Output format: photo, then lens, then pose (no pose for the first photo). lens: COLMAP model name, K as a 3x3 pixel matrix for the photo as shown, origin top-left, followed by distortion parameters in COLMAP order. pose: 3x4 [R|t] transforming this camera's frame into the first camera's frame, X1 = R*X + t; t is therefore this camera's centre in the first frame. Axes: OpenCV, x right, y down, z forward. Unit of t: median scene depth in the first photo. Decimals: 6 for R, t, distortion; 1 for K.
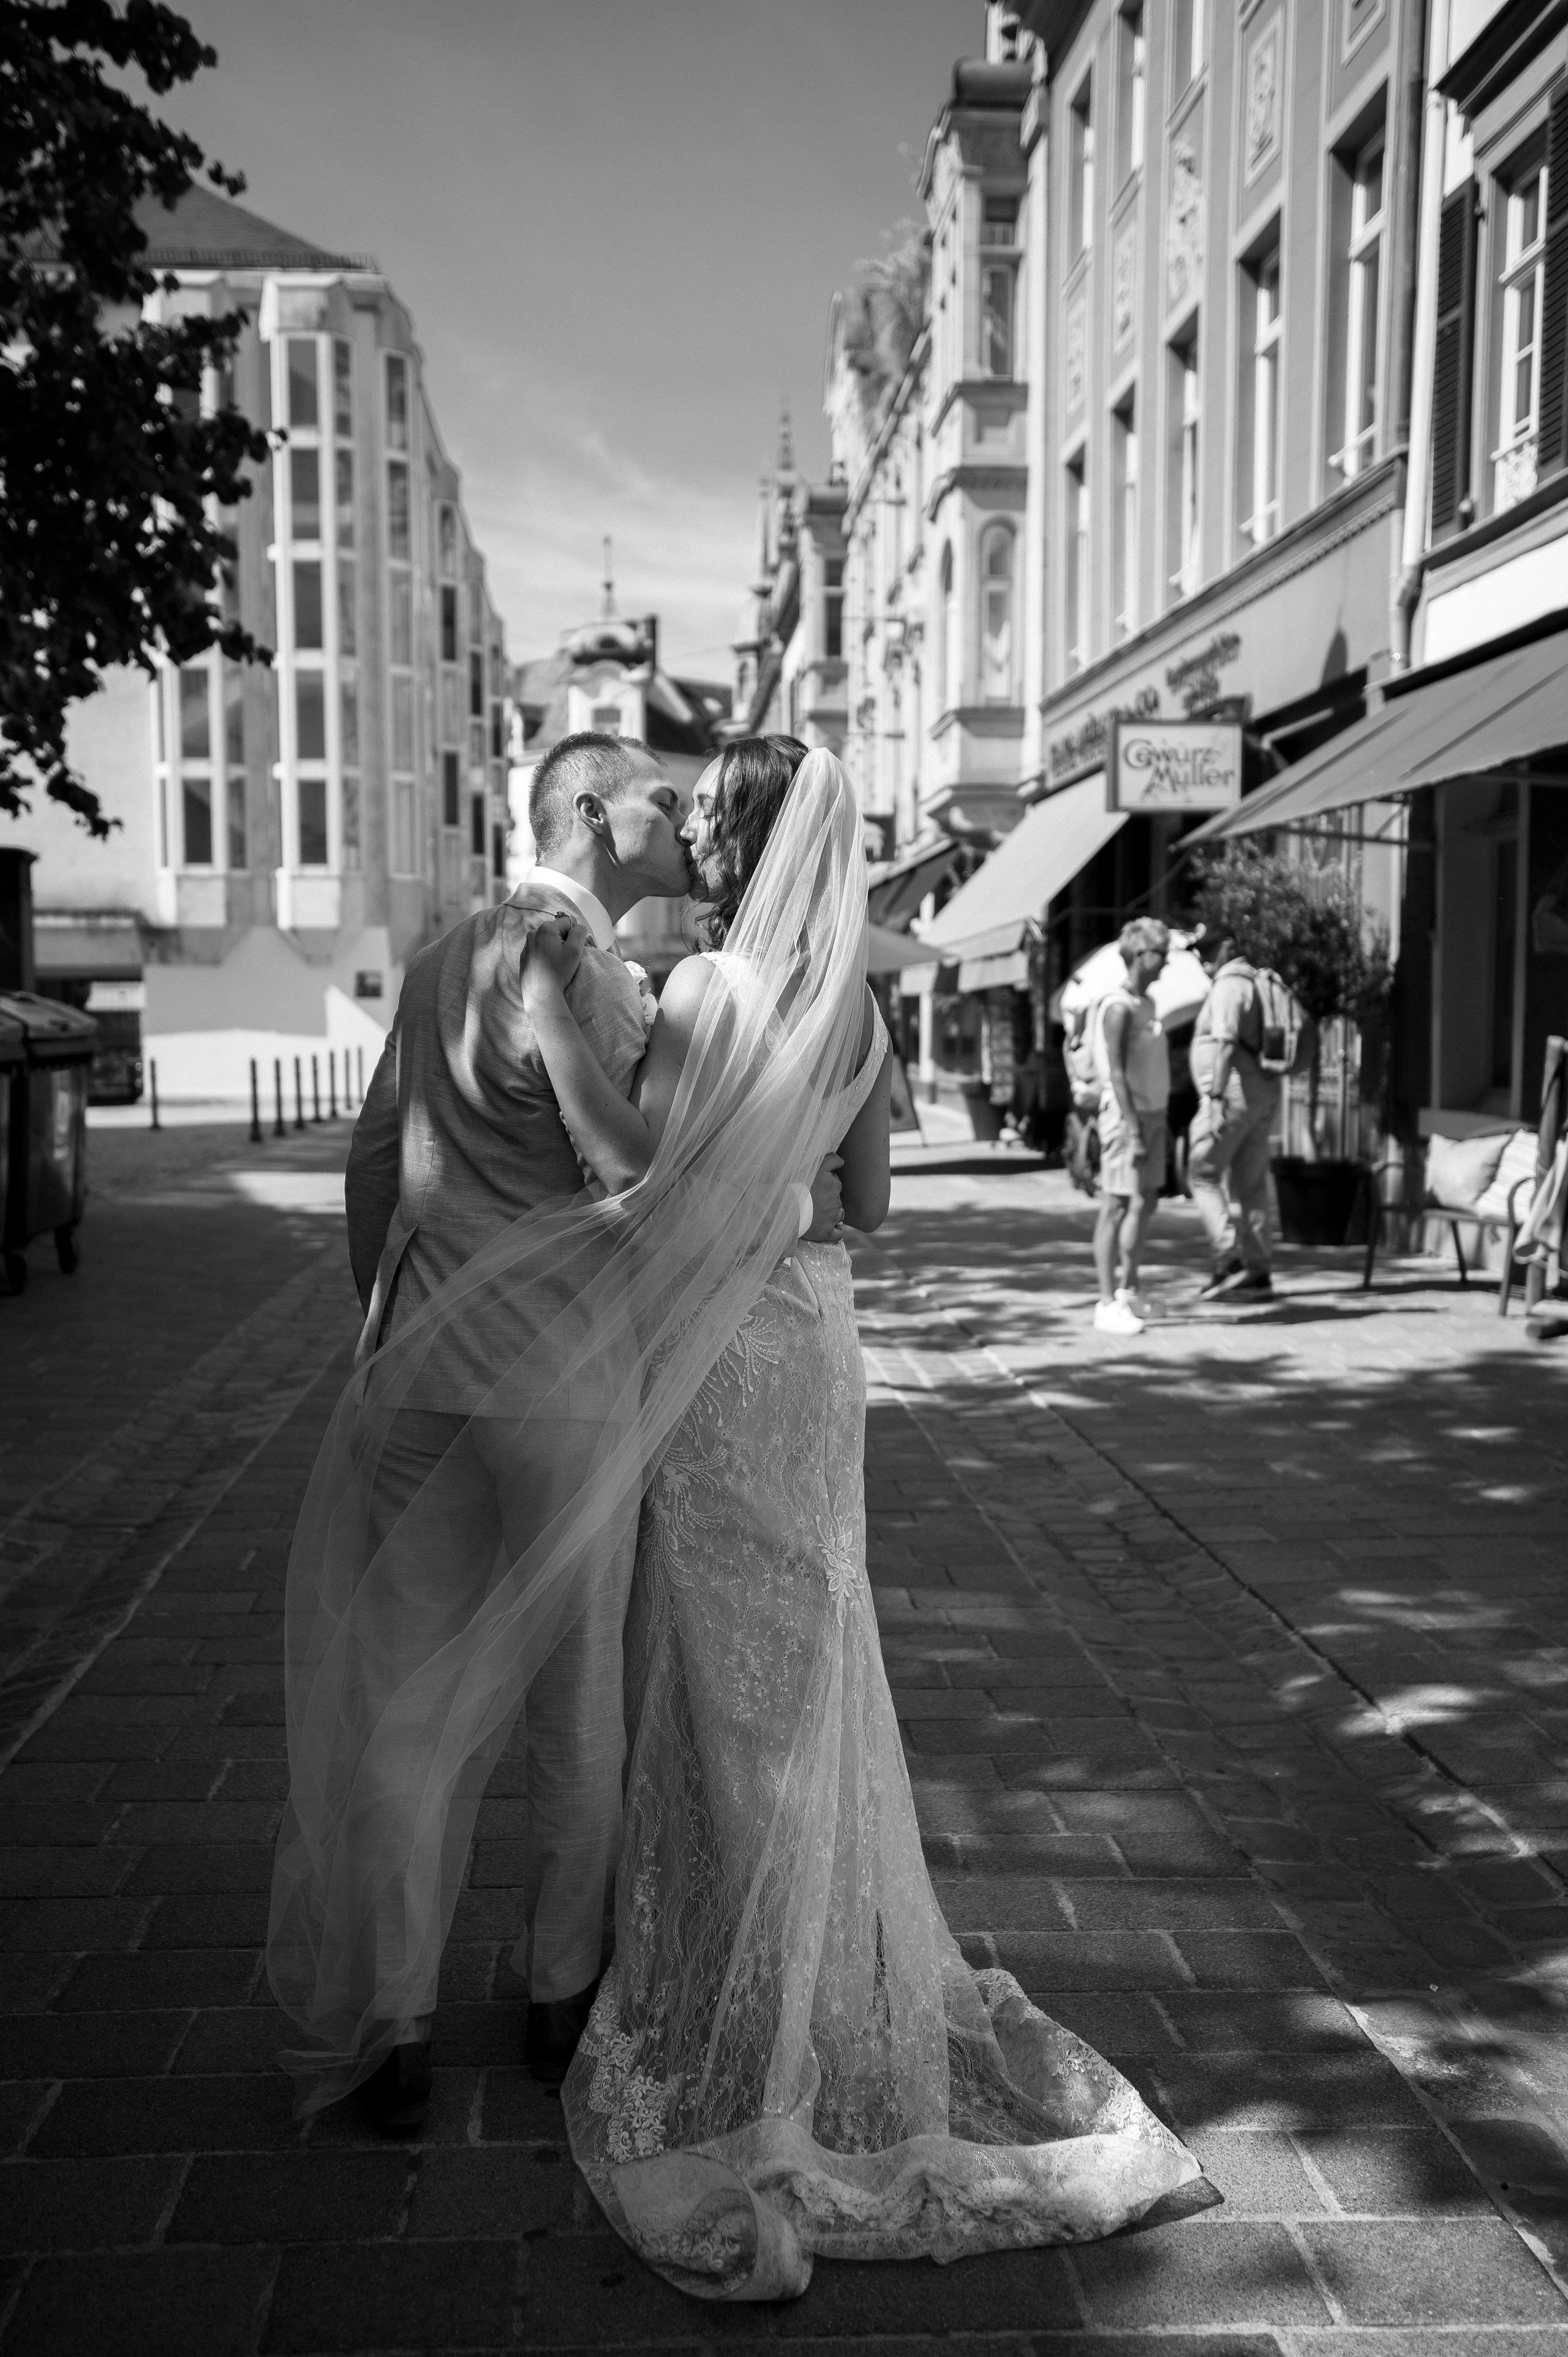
lens RADIAL K [[2320.5, 0, 794.1], [0, 2320.5, 1192.1], [0, 0, 1]] dist [0.074714, 0.000000]
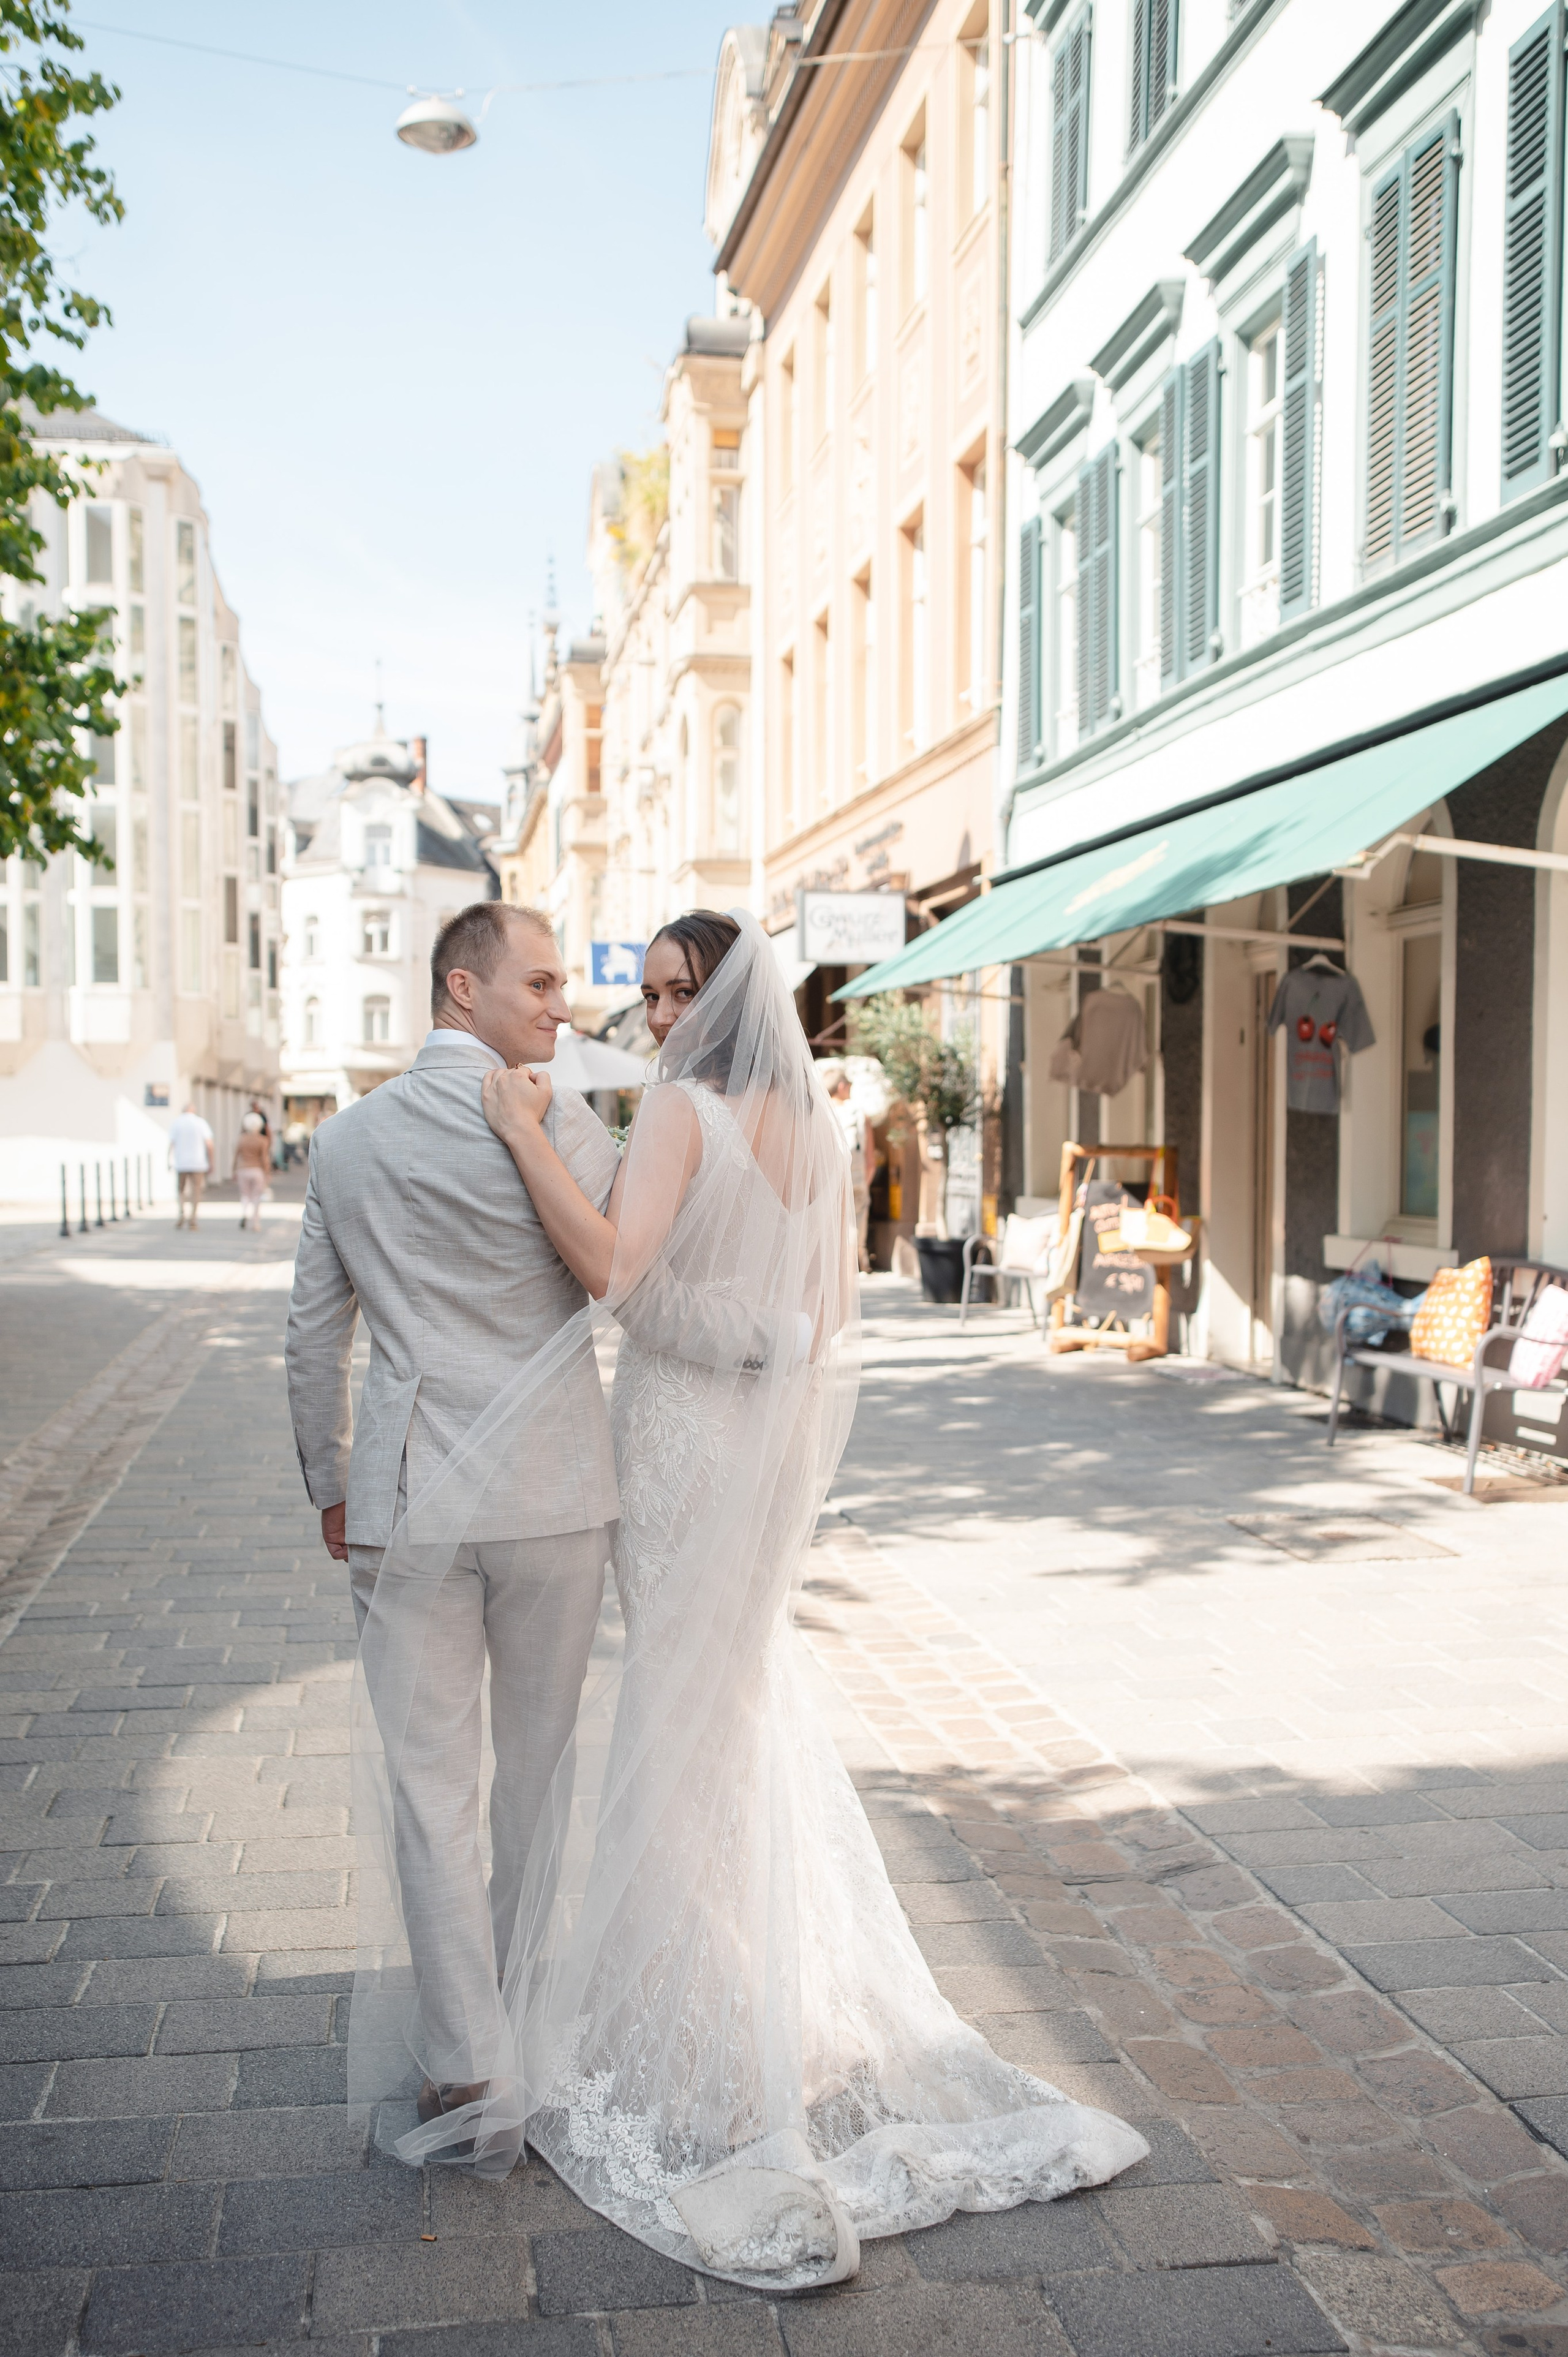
lens RADIAL K [[2320.5, 0, 787.4], [0, 2320.5, 1168.3], [0, 0, 1]] dist [0.074714, 0.000000]
pose [[0.995505, -0.001314, 0.094696, 0.006976], [0.006581, 0.998446, -0.055330, 0.008584], [-0.094476, 0.055705, 0.993967, -0.131332]]
